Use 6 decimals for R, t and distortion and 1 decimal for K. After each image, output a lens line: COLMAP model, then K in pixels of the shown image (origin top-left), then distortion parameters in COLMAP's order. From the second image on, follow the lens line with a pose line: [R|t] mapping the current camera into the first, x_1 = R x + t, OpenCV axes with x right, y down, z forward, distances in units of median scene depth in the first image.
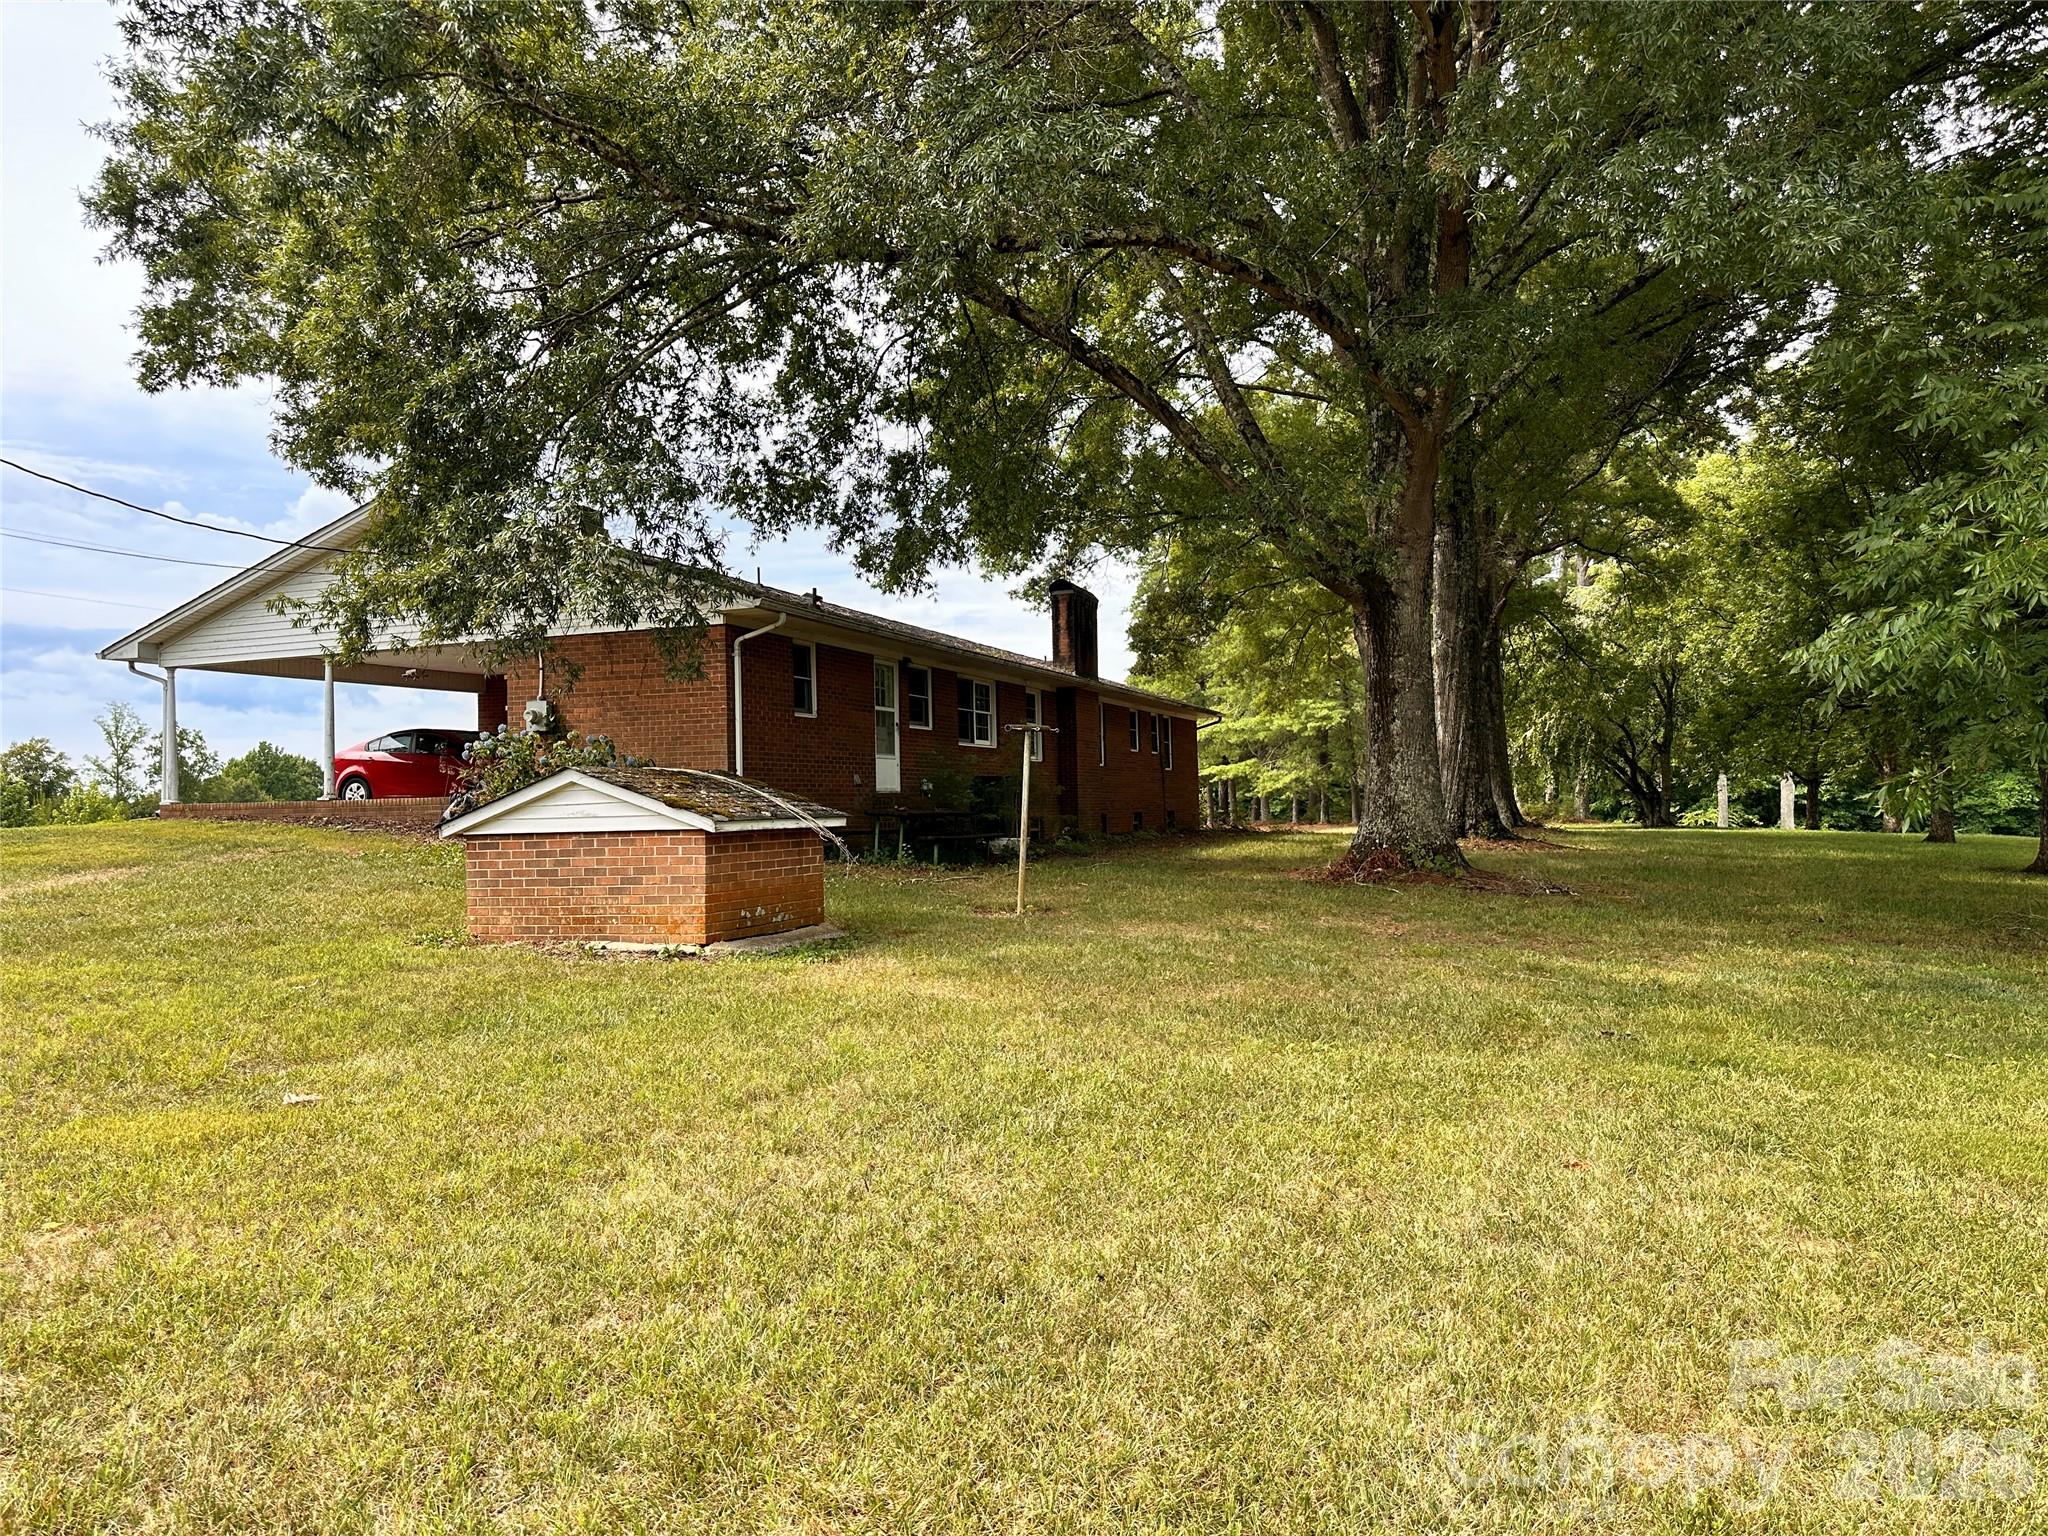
lens RADIAL K [[1450.2, 0, 1041.4], [0, 1450.2, 772.4], [0, 0, 1]] dist [0.073056, -0.002322]
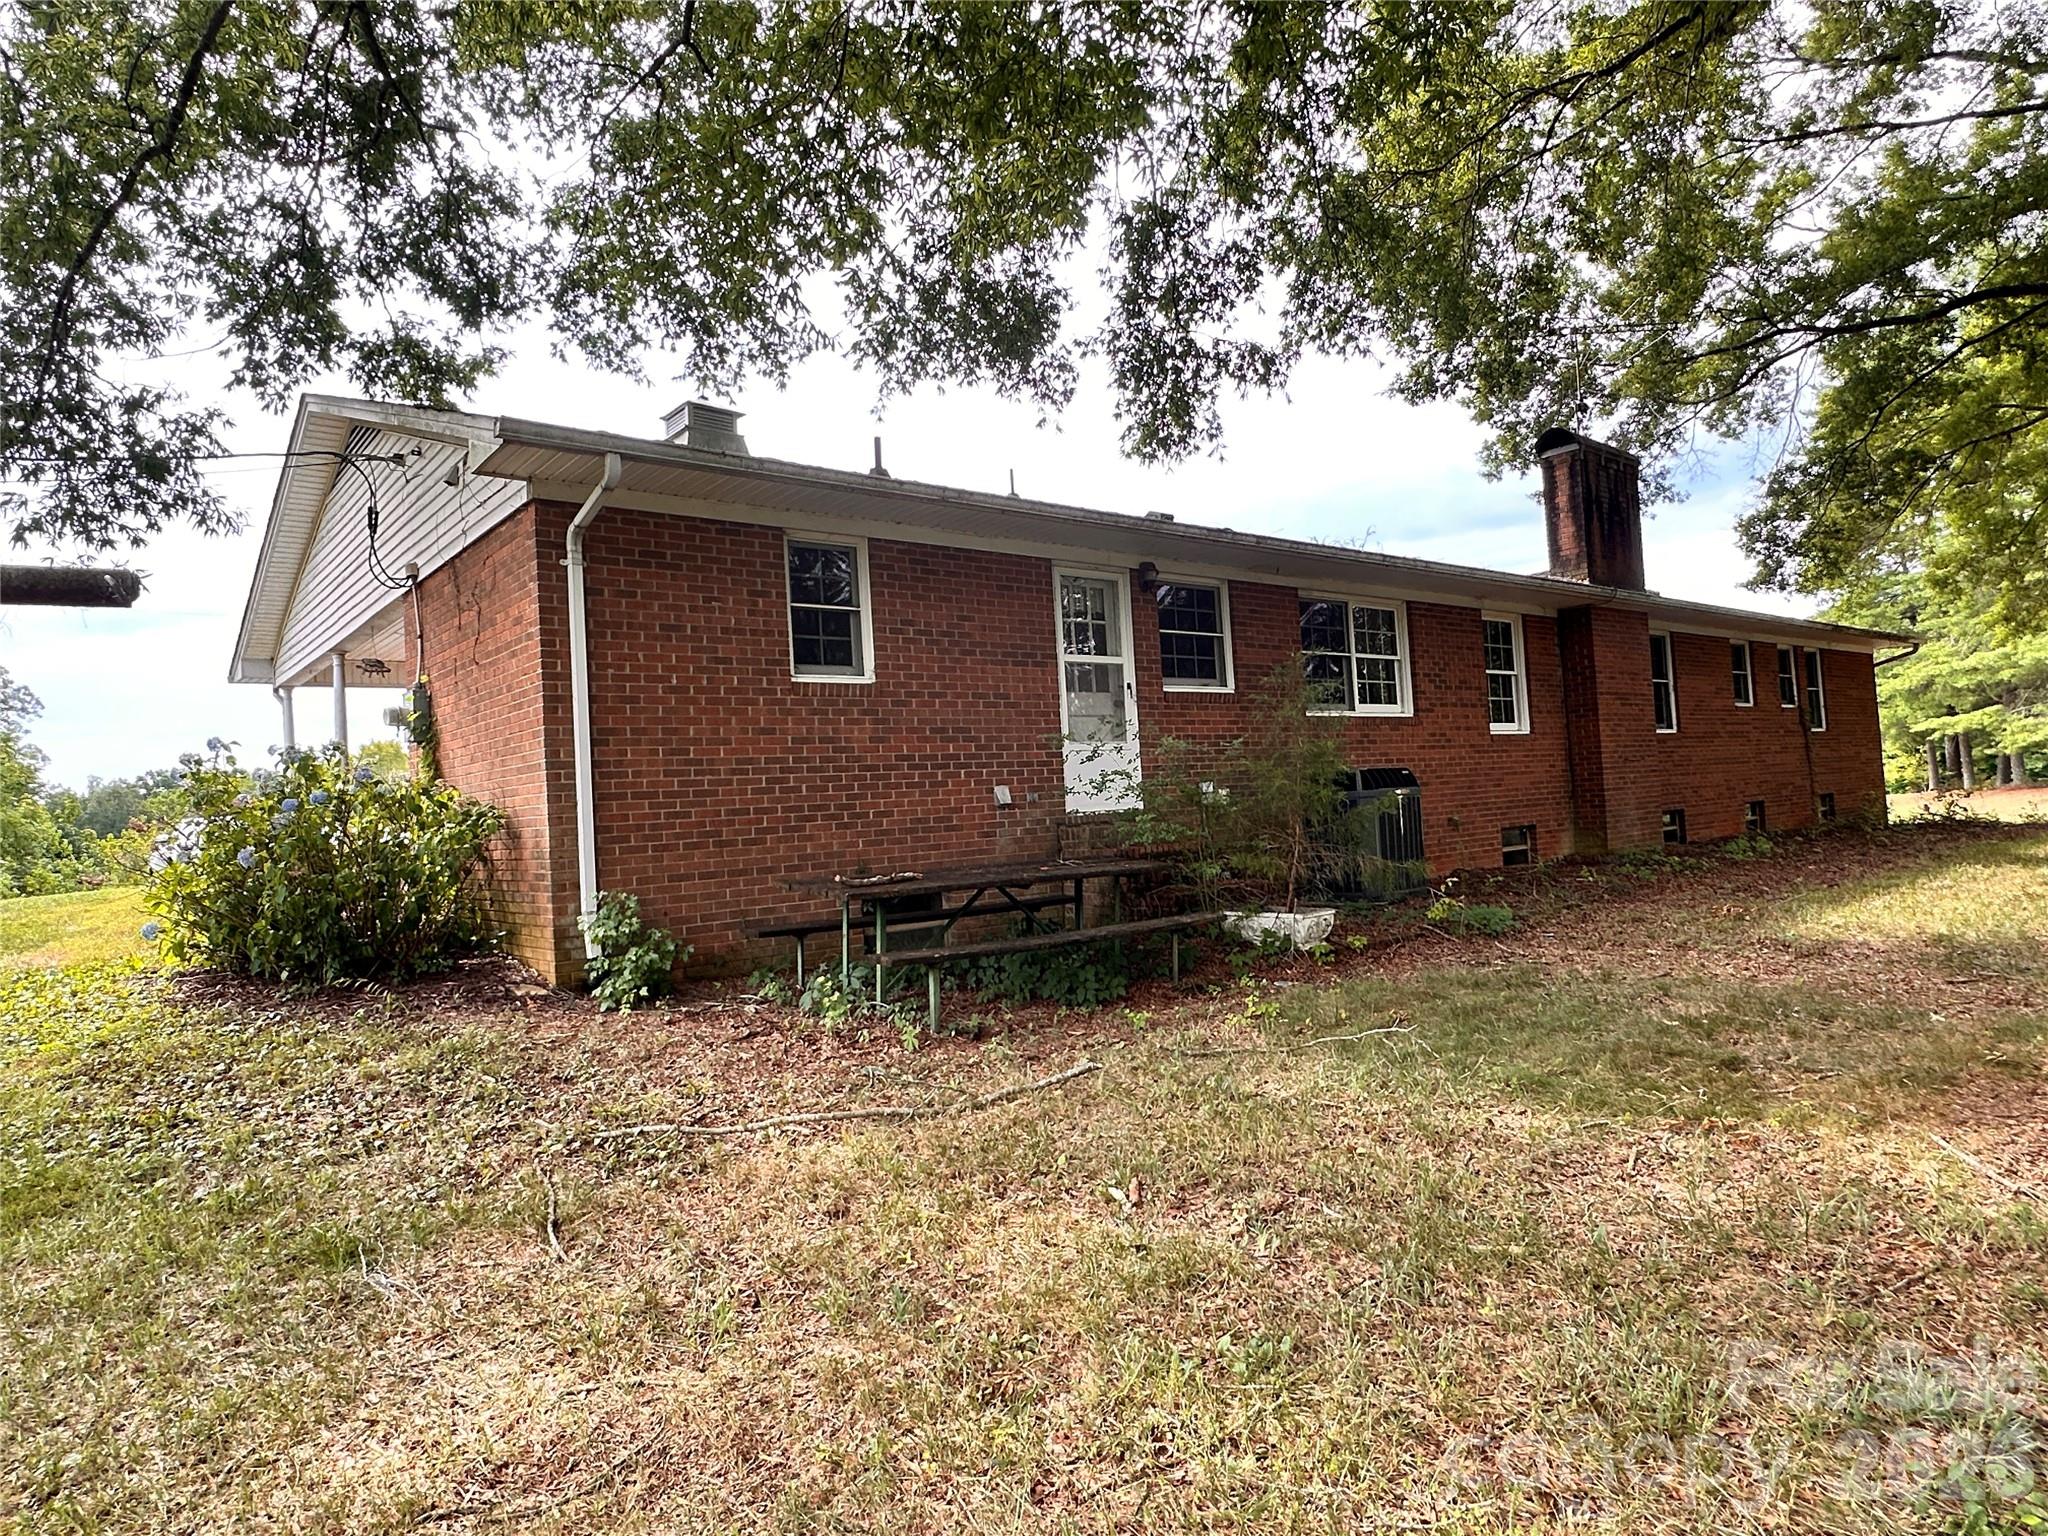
lens RADIAL K [[1220.5, 0, 1024.0], [0, 1220.5, 768.0], [0, 0, 1]] dist [-0.003425, -0.002563]
pose [[0.859145, -0.046038, -0.509658, 0.075593], [0.051634, 0.998661, -0.003169, -0.002205], [0.509121, -0.023593, 0.860371, 0.447346]]
